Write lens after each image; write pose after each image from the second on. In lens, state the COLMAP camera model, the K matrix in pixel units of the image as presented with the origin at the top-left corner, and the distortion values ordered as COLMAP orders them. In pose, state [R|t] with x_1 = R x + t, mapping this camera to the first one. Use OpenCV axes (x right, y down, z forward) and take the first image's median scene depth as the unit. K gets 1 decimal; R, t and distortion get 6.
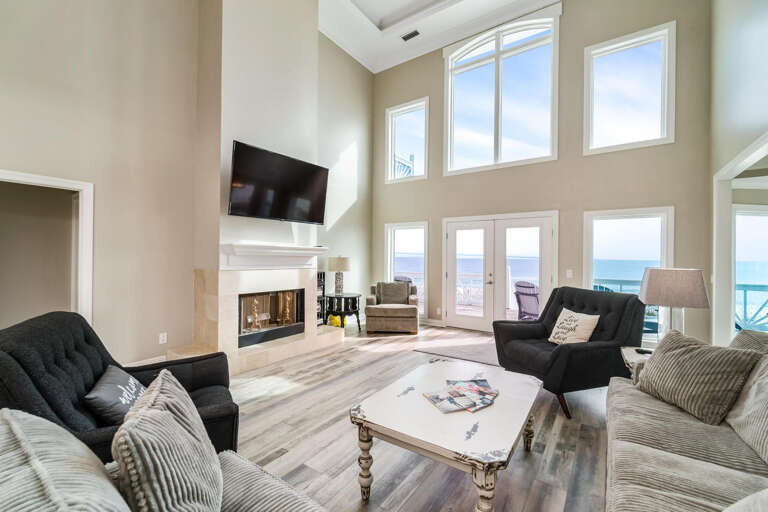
lens RADIAL K [[327.3, 0, 384.0], [0, 327.3, 256.0], [0, 0, 1]] dist [0.015913, -0.000107]
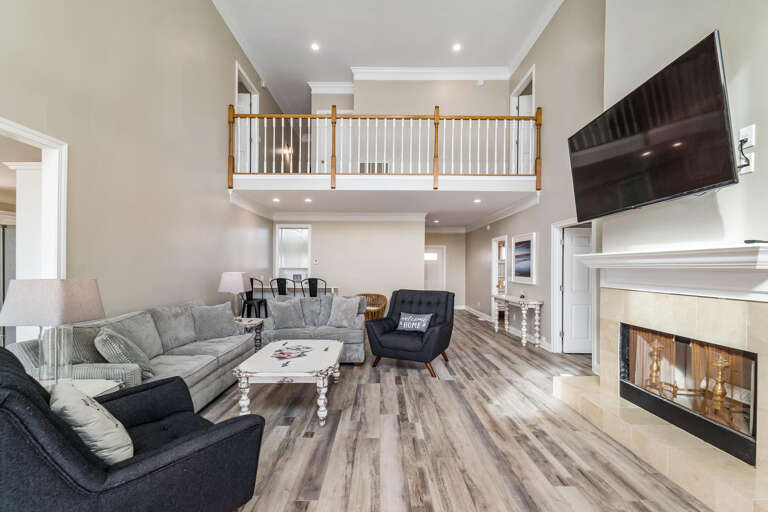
lens RADIAL K [[314.1, 0, 385.7], [0, 314.1, 263.6], [0, 0, 1]] dist [-0.002613, -0.000427]
pose [[-0.808197, -0.027194, -0.588283, 0.329581], [-0.012949, 0.999512, -0.028414, 0.009876], [0.588769, -0.015347, -0.808156, 1.051631]]
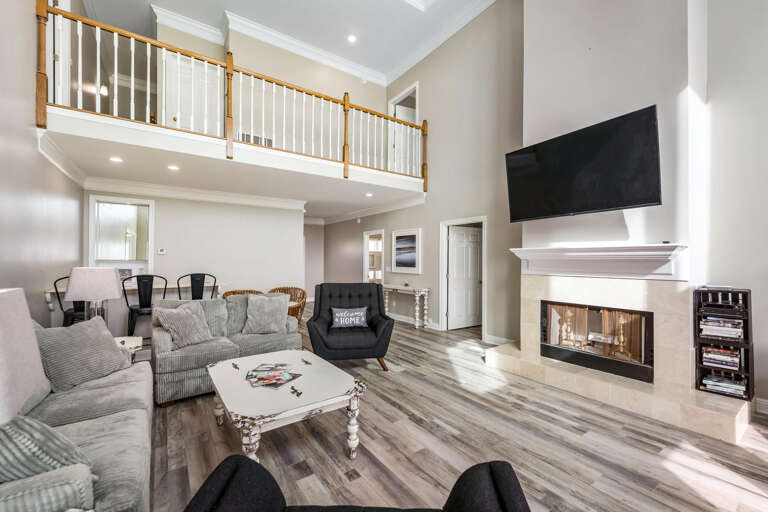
lens RADIAL K [[307.5, 0, 384.0], [0, 307.5, 256.0], [0, 0, 1]] dist [-0.000579, -0.000073]
pose [[-0.346806, -0.028468, -0.937505, 0.479728], [-0.000641, 0.999546, -0.030115, 0.011644], [0.937937, -0.009843, -0.346667, 0.735309]]
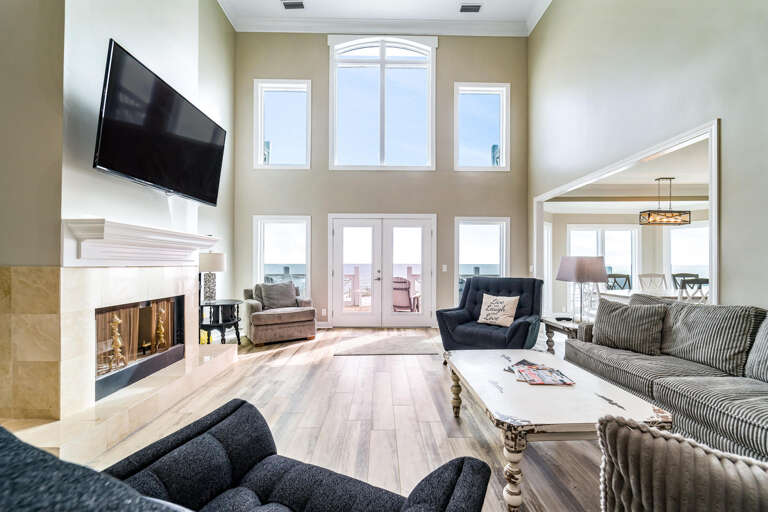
lens RADIAL K [[320.9, 0, 384.9], [0, 320.9, 261.5], [0, 0, 1]] dist [-0.000691, -0.000268]
pose [[0.808355, -0.003547, 0.588684, -0.301830], [0.002692, 0.999994, 0.002328, 0.027549], [-0.588689, -0.000297, 0.808360, 0.198508]]
